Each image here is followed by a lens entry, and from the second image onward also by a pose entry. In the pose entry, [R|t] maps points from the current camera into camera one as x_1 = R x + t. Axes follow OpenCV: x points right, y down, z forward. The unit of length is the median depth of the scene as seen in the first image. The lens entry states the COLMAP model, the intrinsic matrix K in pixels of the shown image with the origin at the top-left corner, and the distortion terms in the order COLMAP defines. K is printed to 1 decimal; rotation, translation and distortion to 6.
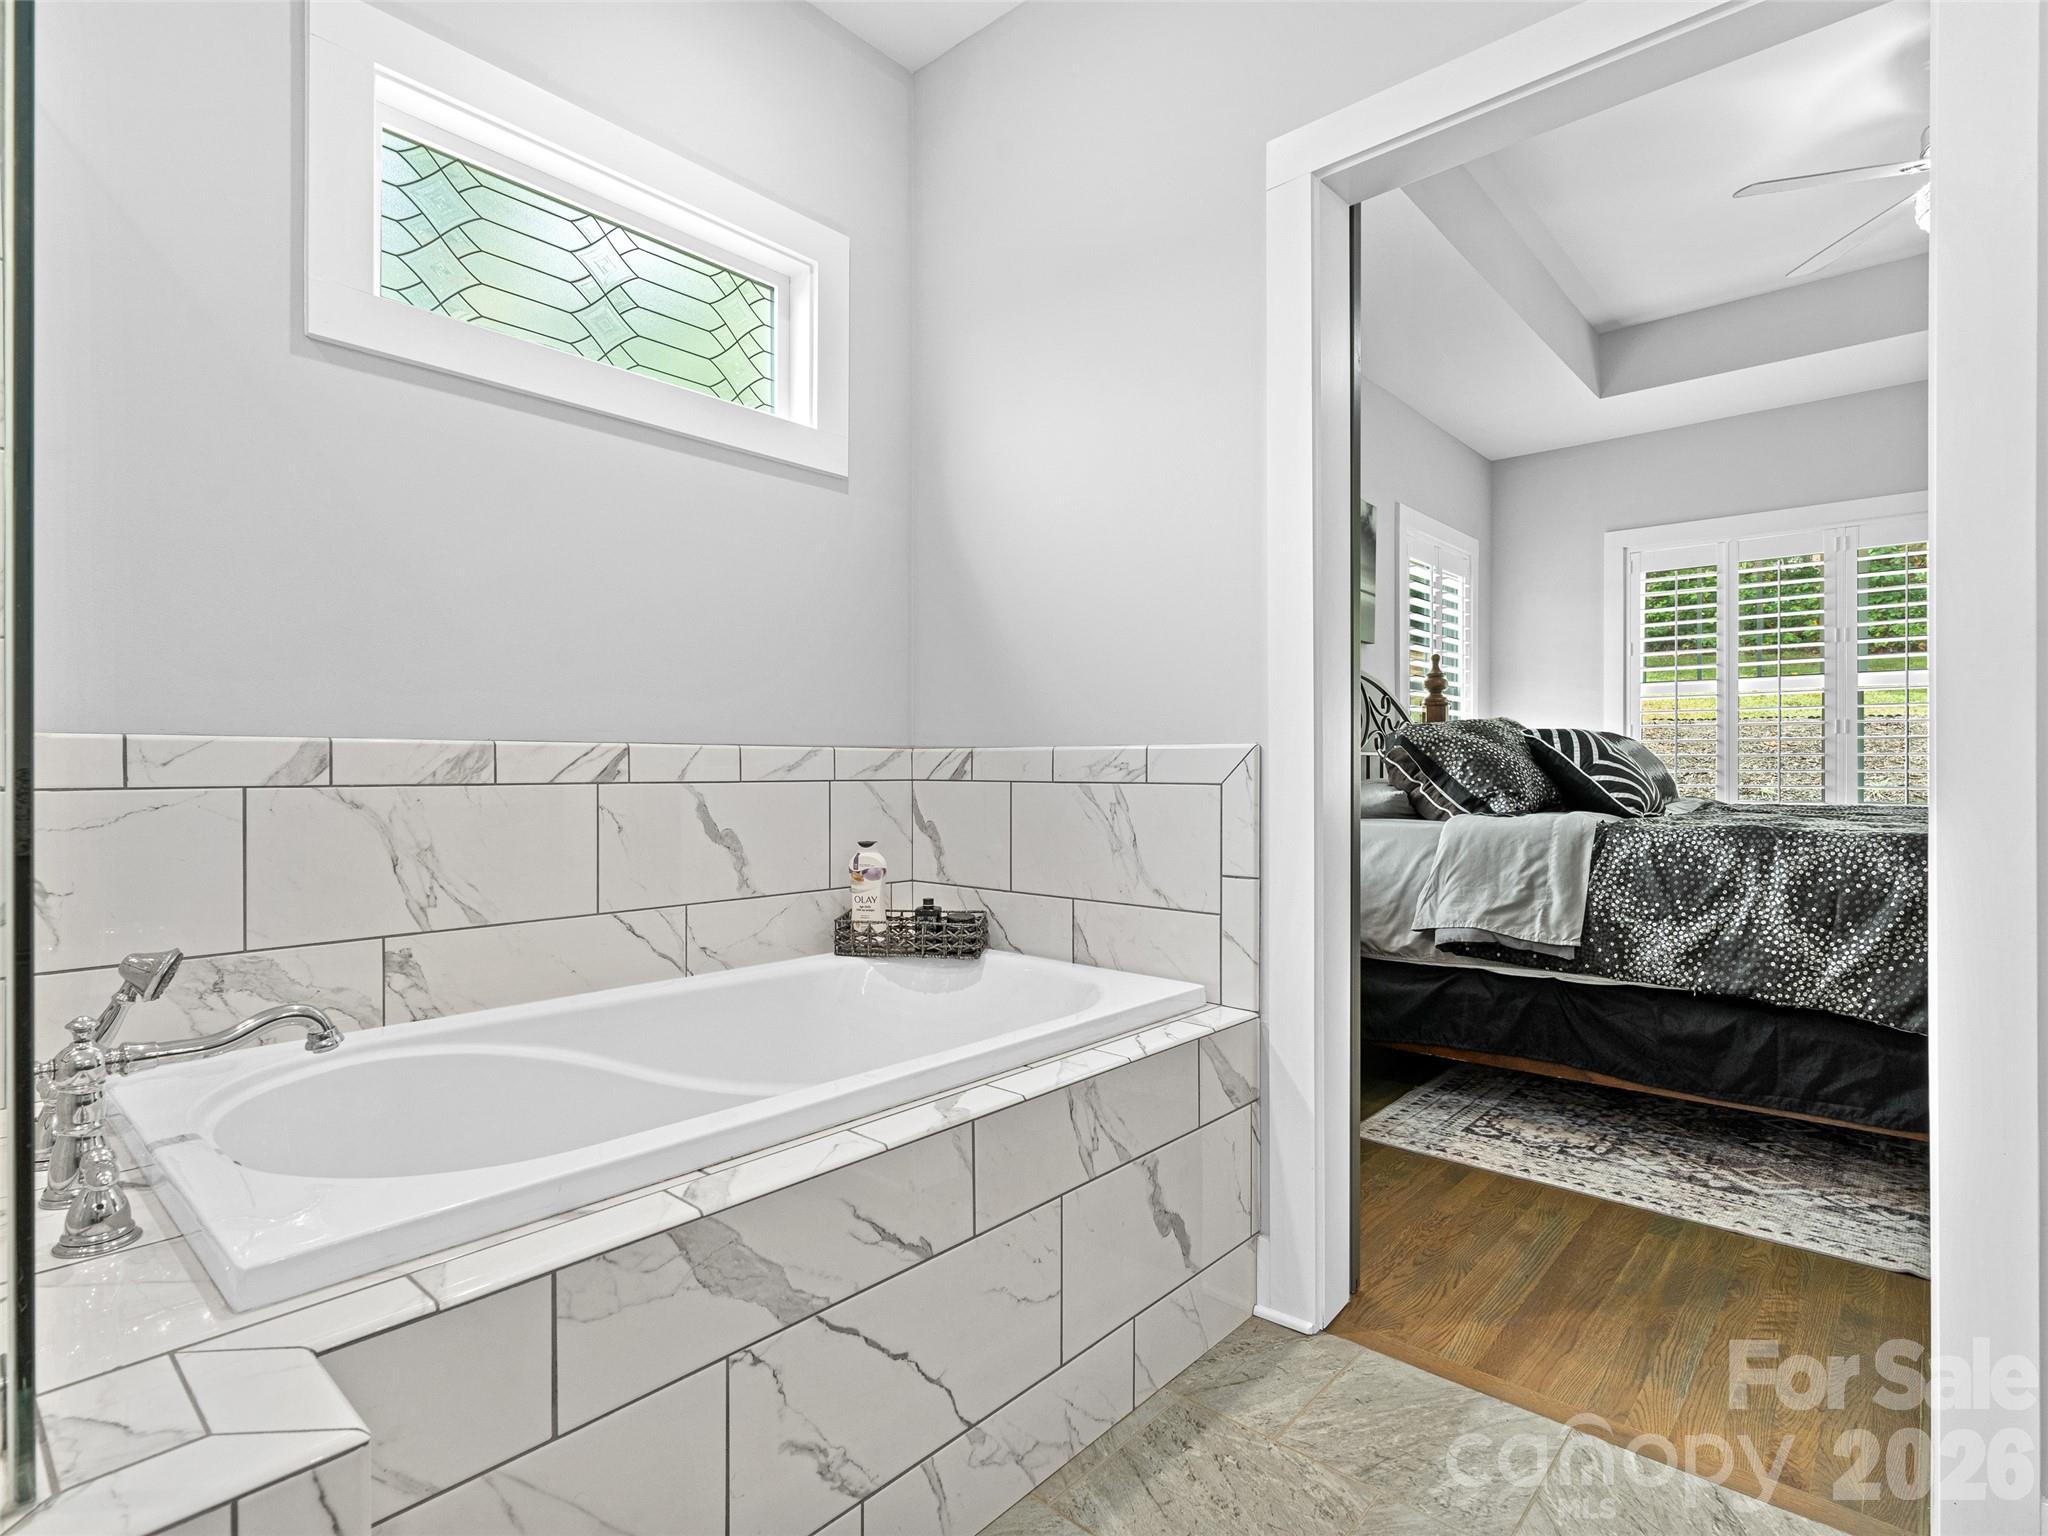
lens RADIAL K [[1035.5, 0, 1027.4], [0, 1035.5, 770.1], [0, 0, 1]] dist [0.000341, 0.001602]
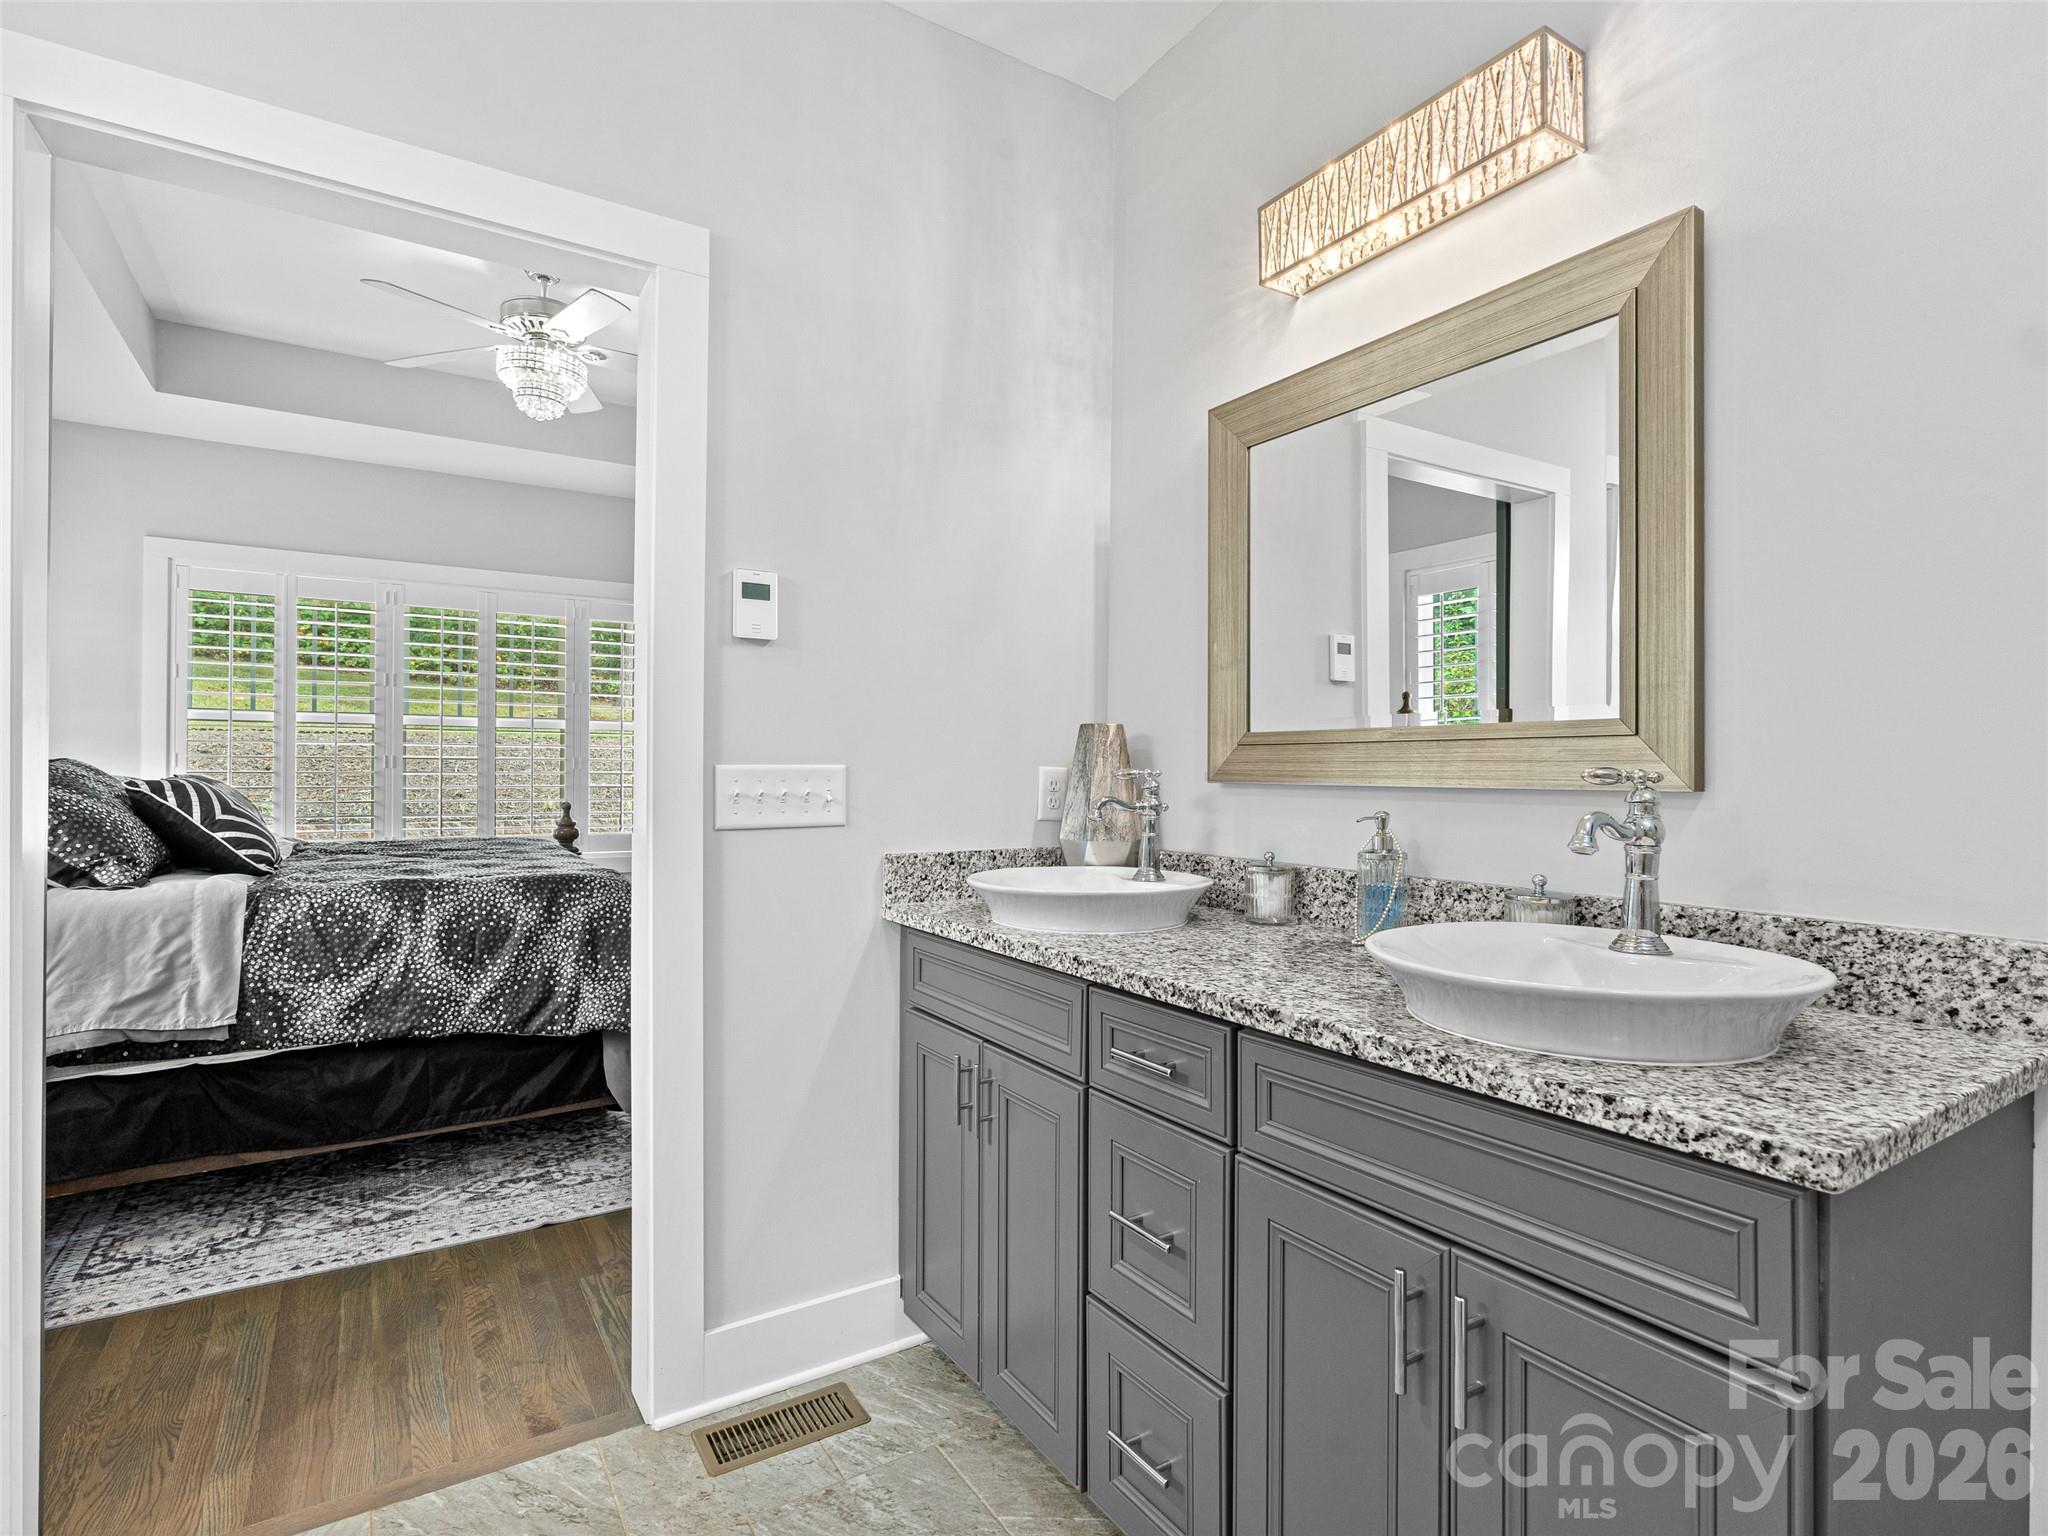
lens RADIAL K [[1035.5, 0, 1027.2], [0, 1035.5, 767.4], [0, 0, 1]] dist [0.000341, 0.001602]
pose [[0.285608, 0.005826, 0.958329, -0.171075], [-0.003190, 0.999982, -0.005128, -0.062409], [-0.958341, -0.001592, 0.285621, 0.046322]]
